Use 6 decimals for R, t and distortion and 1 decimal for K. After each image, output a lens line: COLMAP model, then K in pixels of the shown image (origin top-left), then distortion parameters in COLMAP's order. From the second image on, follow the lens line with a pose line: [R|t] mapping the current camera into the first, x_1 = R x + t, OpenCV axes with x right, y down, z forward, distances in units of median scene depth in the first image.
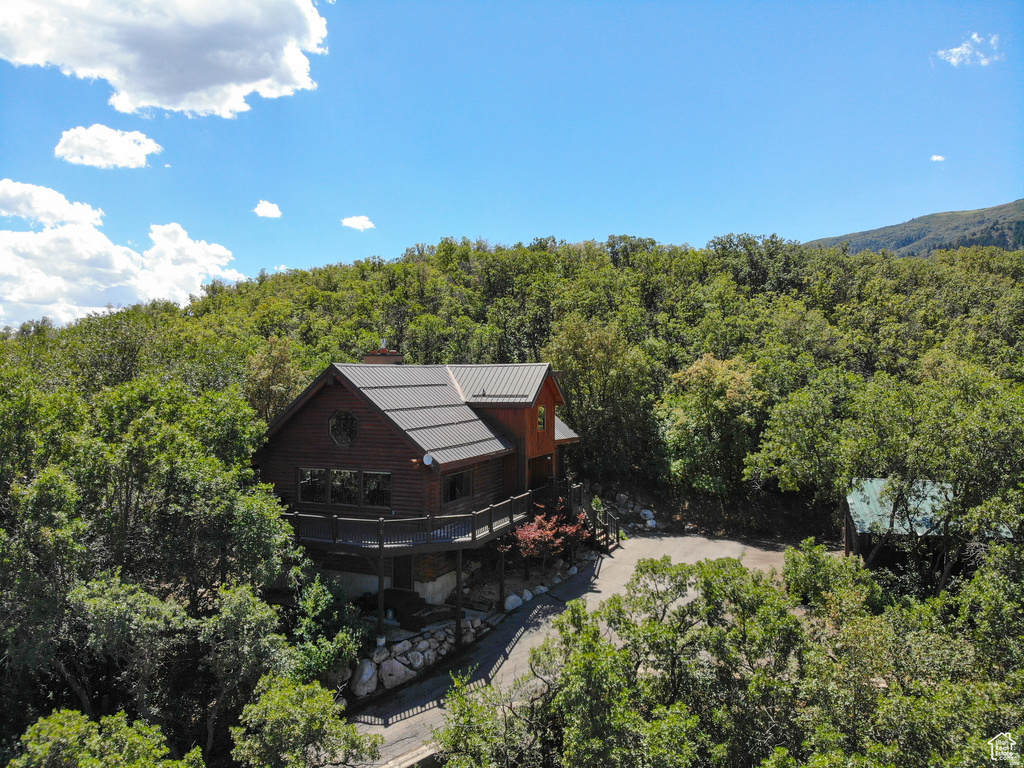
lens RADIAL K [[718.1, 0, 512.0], [0, 718.1, 384.0], [0, 0, 1]] dist [-0.002380, -0.000471]
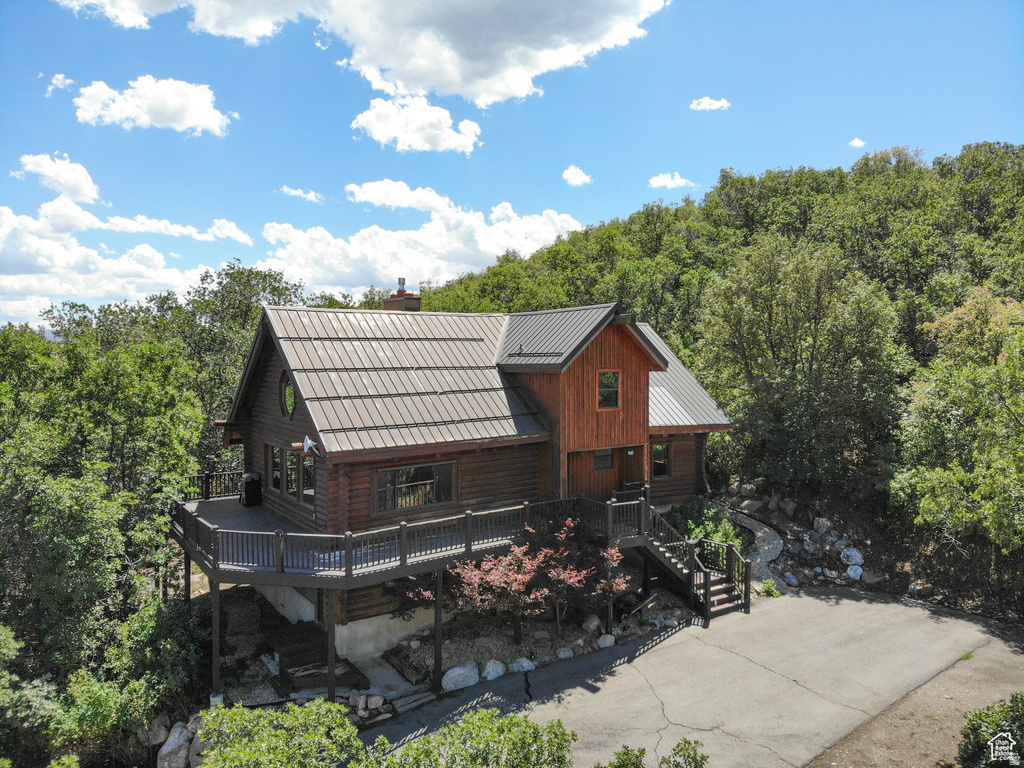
lens RADIAL K [[746.5, 0, 512.0], [0, 746.5, 384.0], [0, 0, 1]] dist [-0.051681, -0.001453]
pose [[0.880294, 0.027211, -0.473648, 0.293146], [-0.014308, 0.999422, 0.030824, 0.023313], [0.474213, -0.020357, 0.880175, 0.395558]]
